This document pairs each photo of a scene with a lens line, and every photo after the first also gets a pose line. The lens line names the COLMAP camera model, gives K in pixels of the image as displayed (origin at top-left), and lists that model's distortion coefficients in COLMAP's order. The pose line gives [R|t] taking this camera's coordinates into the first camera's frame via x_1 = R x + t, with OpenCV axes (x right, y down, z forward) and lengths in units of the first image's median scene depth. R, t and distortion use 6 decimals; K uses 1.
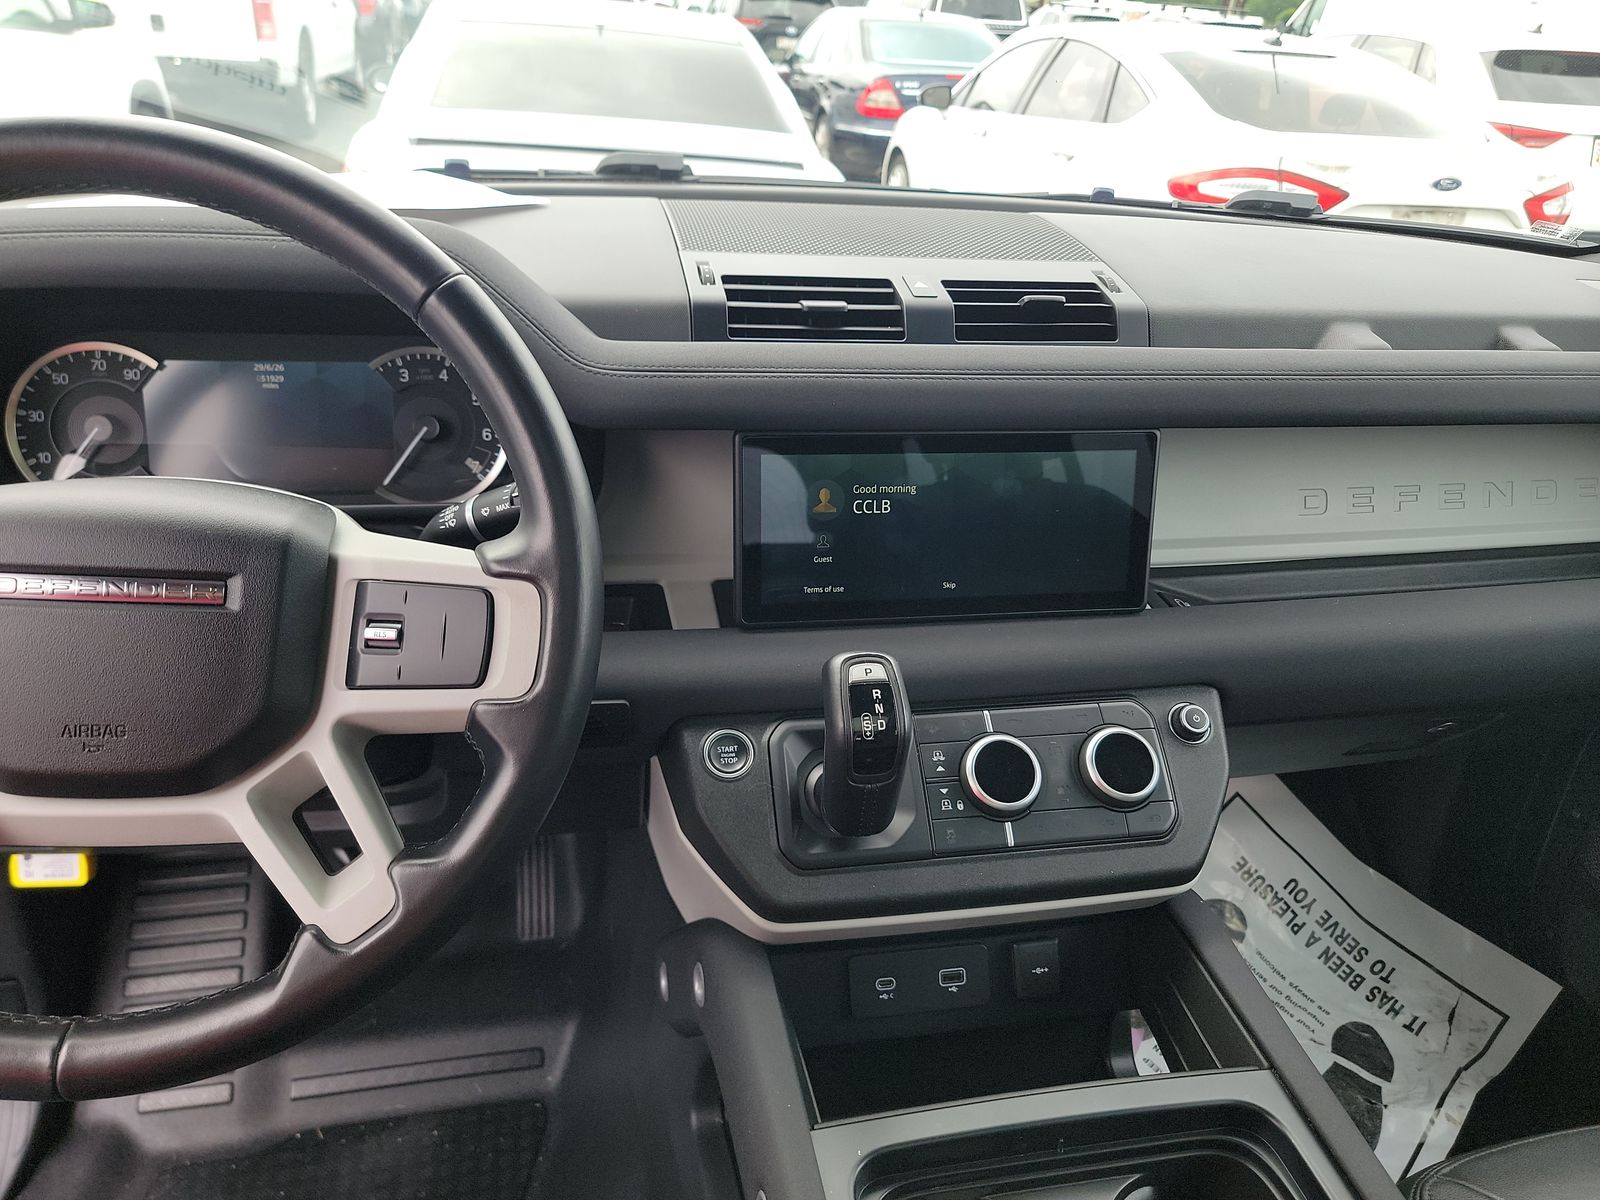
lens RADIAL K [[1134.3, 0, 837.1], [0, 1134.3, 607.5], [0, 0, 1]] dist [0.058680, -0.051553]
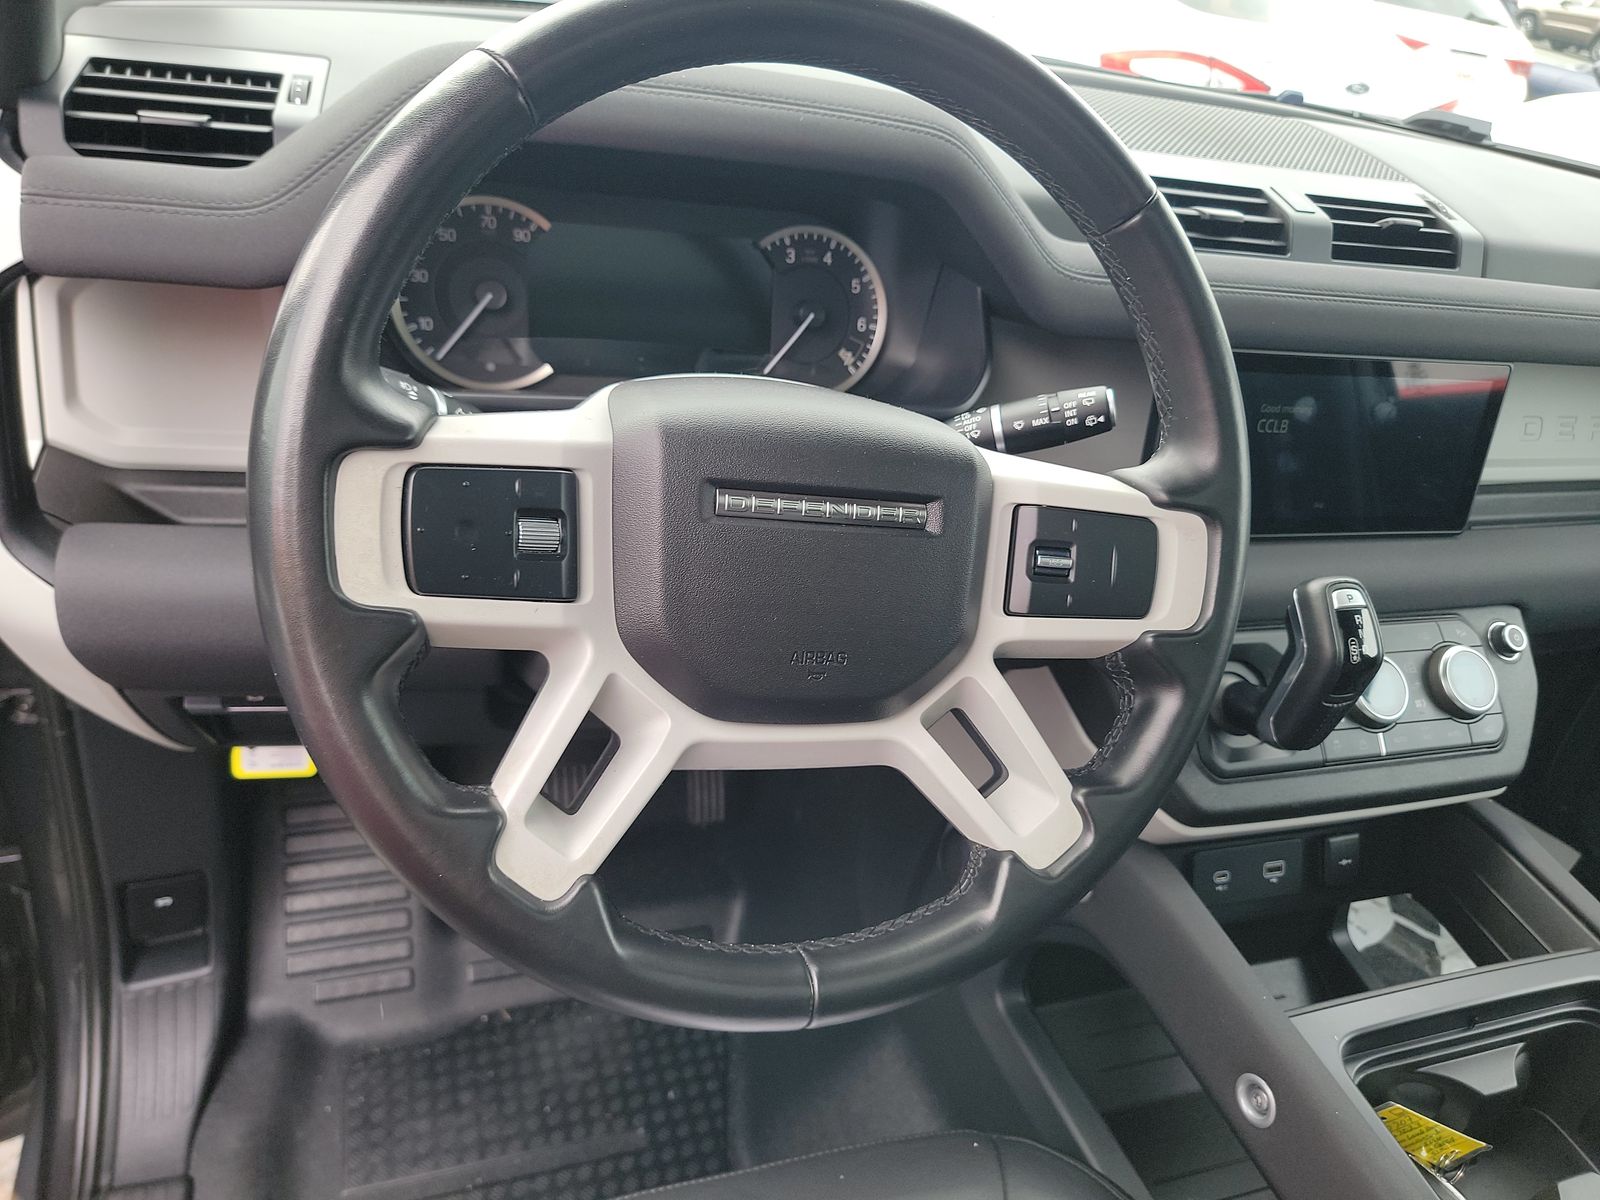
lens RADIAL K [[1134.3, 0, 840.9], [0, 1134.3, 599.6], [0, 0, 1]] dist [0.058680, -0.051553]
pose [[0.984287, 0.026022, 0.174646, -0.494166], [-0.046352, 0.992473, 0.113356, -0.030993], [-0.170382, -0.119670, 0.978084, 0.045400]]
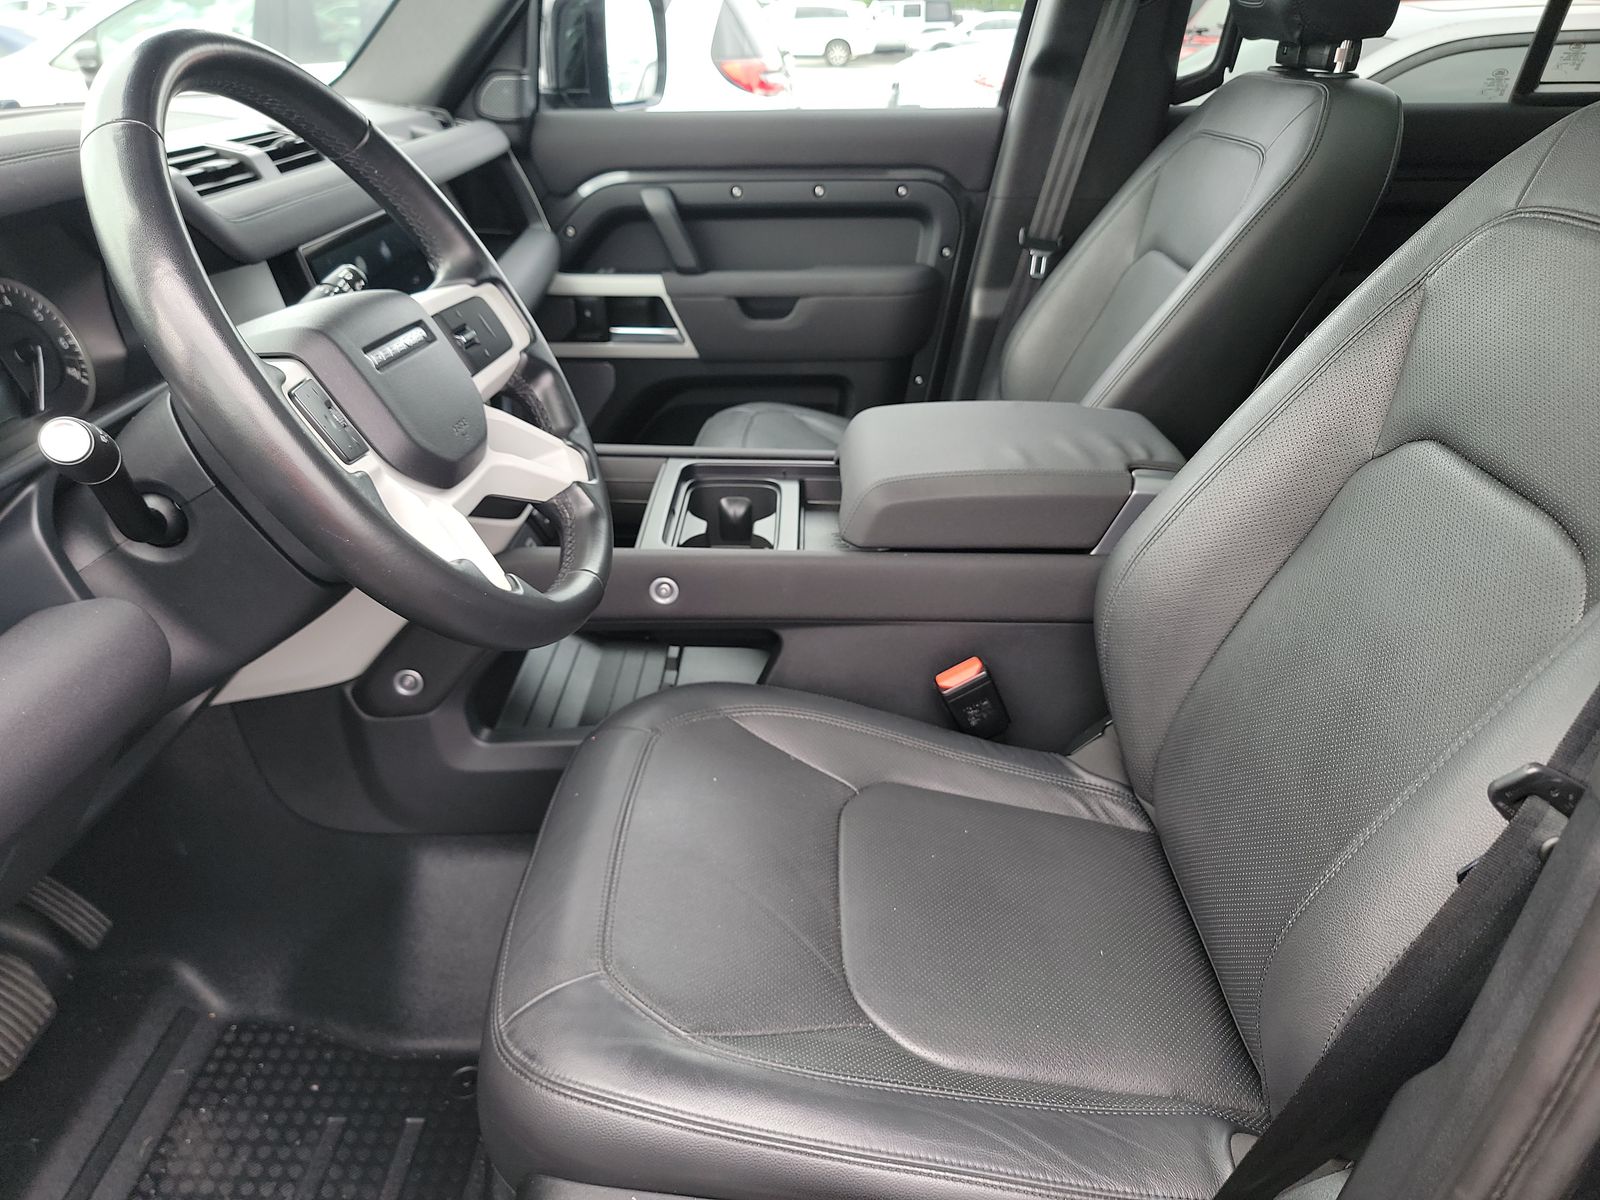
lens RADIAL K [[1134.3, 0, 799.4], [0, 1134.3, 586.1], [0, 0, 1]] dist [0.058680, -0.051553]
pose [[0.210142, -0.495004, 0.843096, -1.218255], [0.461038, 0.810621, 0.361023, -0.038757], [-0.862139, 0.312834, 0.398561, 0.037612]]
